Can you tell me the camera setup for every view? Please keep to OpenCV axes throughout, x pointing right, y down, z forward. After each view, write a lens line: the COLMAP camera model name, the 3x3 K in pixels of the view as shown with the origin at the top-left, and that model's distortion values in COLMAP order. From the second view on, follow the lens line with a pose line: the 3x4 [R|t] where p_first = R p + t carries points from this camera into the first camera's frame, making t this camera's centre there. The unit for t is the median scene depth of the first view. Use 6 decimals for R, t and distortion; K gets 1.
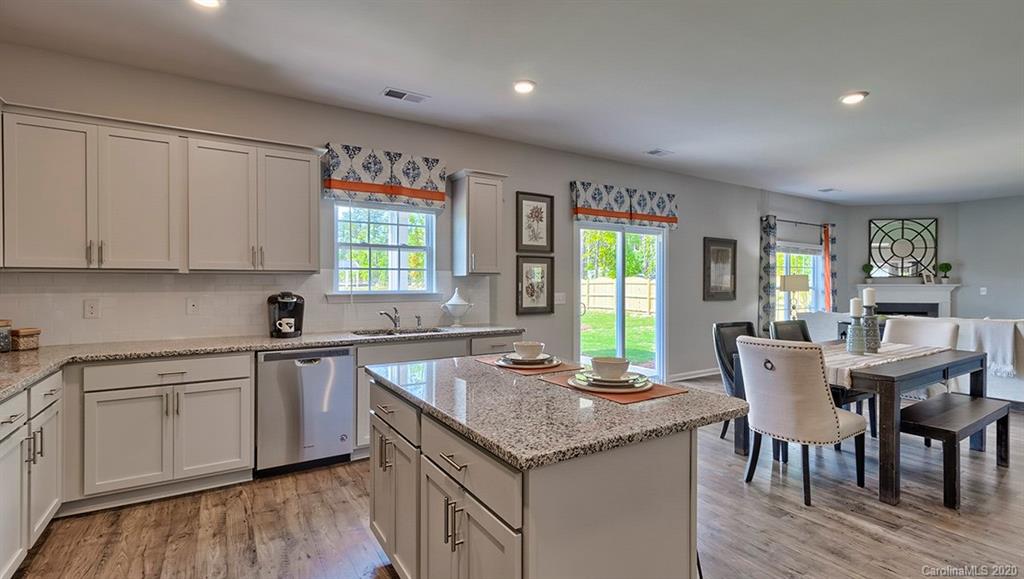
lens RADIAL K [[473.6, 0, 519.0], [0, 473.6, 275.2], [0, 0, 1]] dist [0.002082, 0.000012]
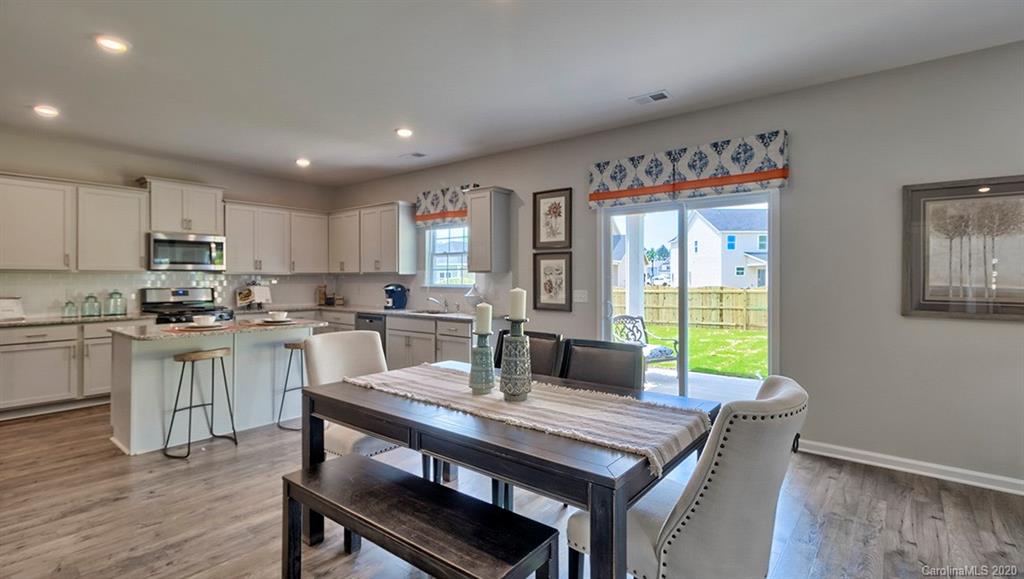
lens RADIAL K [[473.6, 0, 519.0], [0, 473.6, 275.2], [0, 0, 1]] dist [0.002082, 0.000012]
pose [[0.326779, -0.008965, -0.945058, 0.888530], [0.013052, 0.999902, -0.004973, 0.010820], [0.945011, -0.010710, 0.326864, 0.564216]]
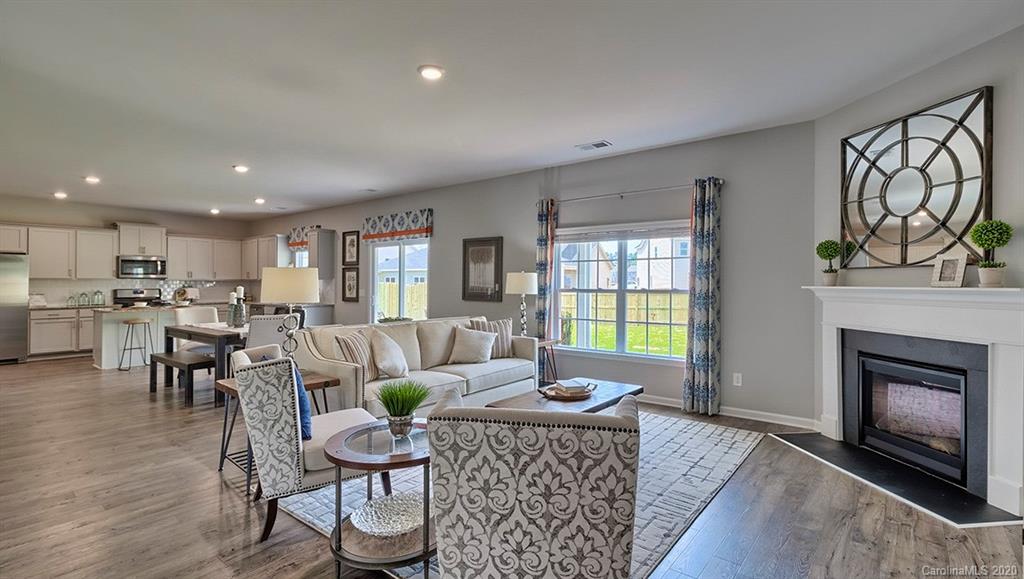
lens RADIAL K [[478.2, 0, 519.2], [0, 478.2, 276.0], [0, 0, 1]] dist [-0.001431, -0.000034]
pose [[0.327216, -0.015257, -0.944826, 1.744435], [0.015034, 0.999827, -0.010938, 0.016677], [0.944830, -0.010625, 0.327389, 0.938432]]
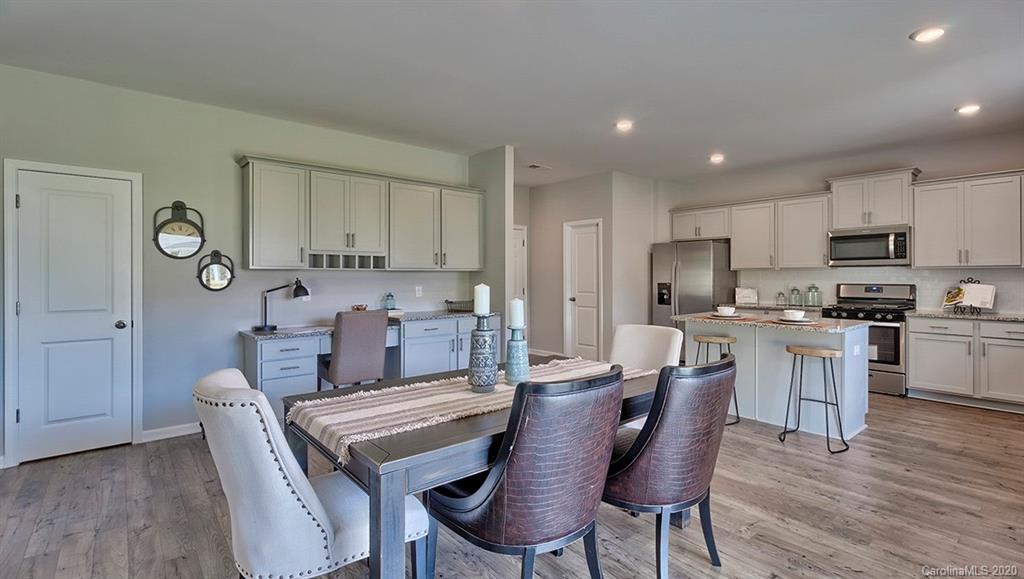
lens RADIAL K [[473.6, 0, 519.0], [0, 473.6, 275.2], [0, 0, 1]] dist [0.002082, 0.000012]
pose [[-0.990177, 0.000782, -0.139816, 0.536163], [0.002770, 0.999898, -0.014025, 0.017119], [0.139791, -0.014274, -0.990078, 1.111766]]
